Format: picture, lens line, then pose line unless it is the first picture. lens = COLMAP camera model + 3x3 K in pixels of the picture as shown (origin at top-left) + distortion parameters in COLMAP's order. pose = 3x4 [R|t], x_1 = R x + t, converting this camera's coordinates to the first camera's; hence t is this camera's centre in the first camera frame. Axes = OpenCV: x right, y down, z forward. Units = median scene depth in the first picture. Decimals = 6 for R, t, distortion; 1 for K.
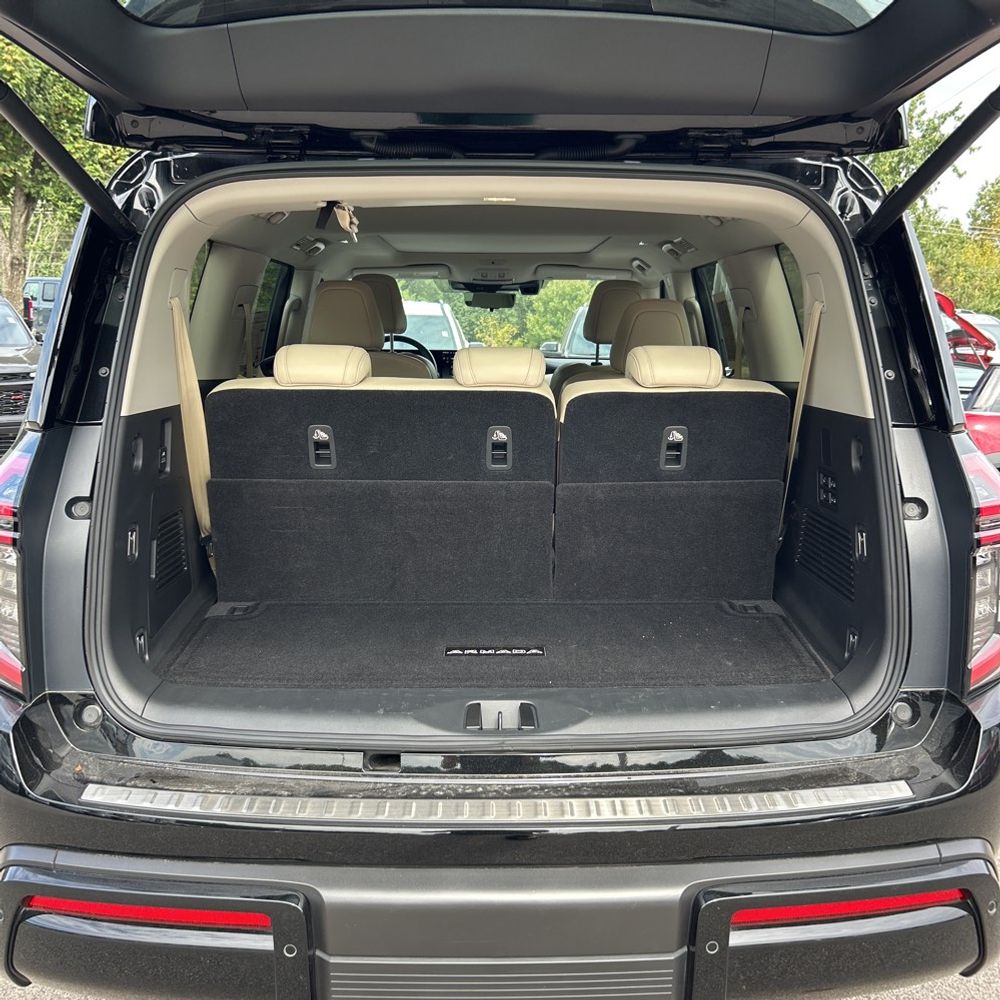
lens RADIAL K [[997.5, 0, 524.1], [0, 997.5, 502.6], [0, 0, 1]] dist [0.005473, 0.000105]
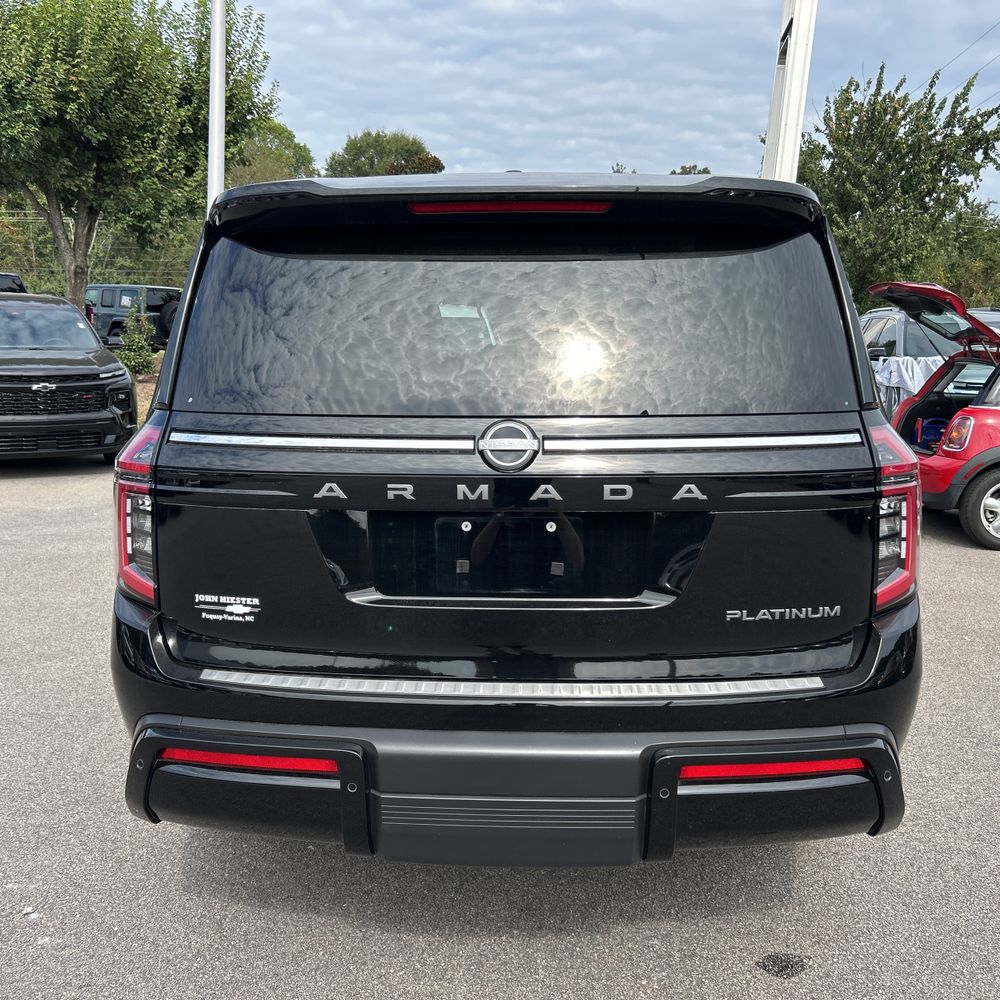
lens RADIAL K [[998.4, 0, 501.1], [0, 998.4, 492.3], [0, 0, 1]] dist [0.018242, -0.010059]
pose [[0.998086, 0.003621, -0.061734, 0.004342], [-0.004375, 0.999917, -0.012082, 0.005161], [0.061686, 0.012329, 0.998019, -0.030188]]
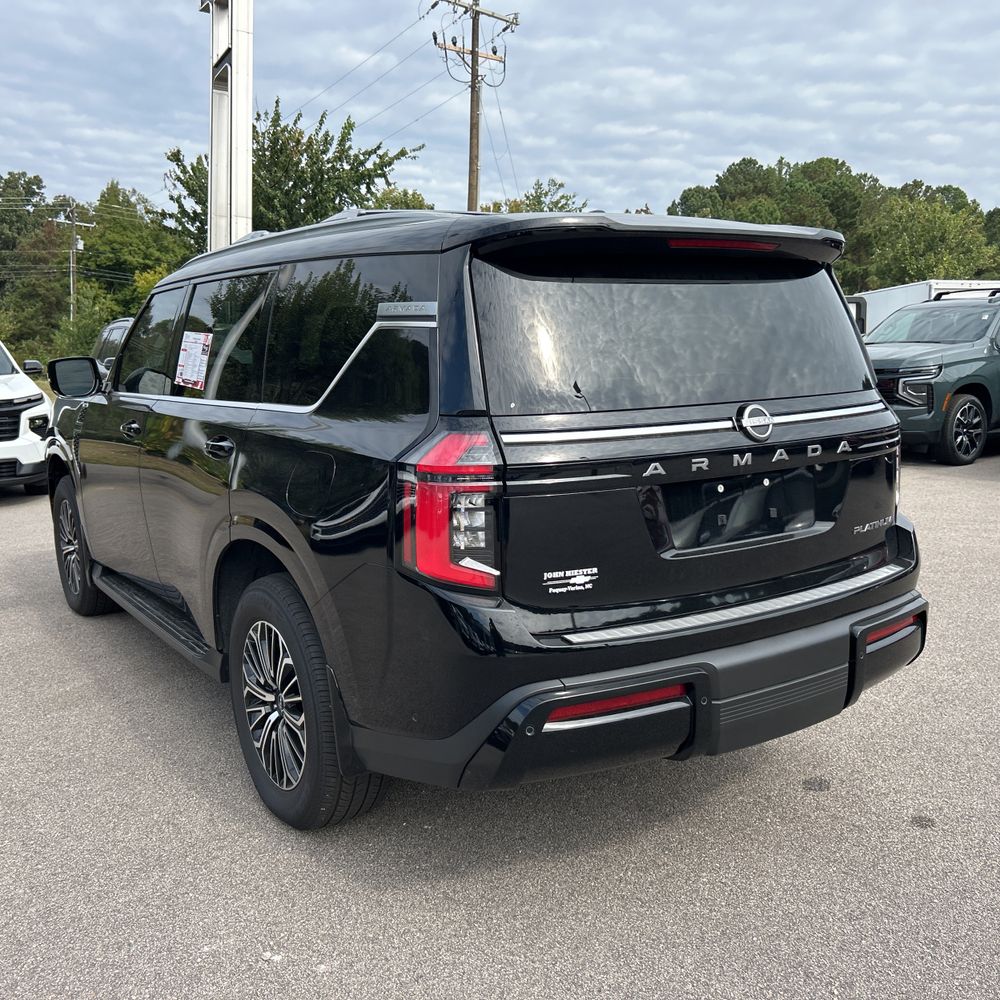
lens RADIAL K [[986.5, 0, 506.9], [0, 986.5, 488.4], [0, 0, 1]] dist [0.024925, -0.025297]
pose [[0.847251, -0.098607, 0.521959, -0.115563], [0.112374, 0.993652, 0.005311, 0.003298], [-0.519170, 0.054155, 0.852954, -0.025079]]
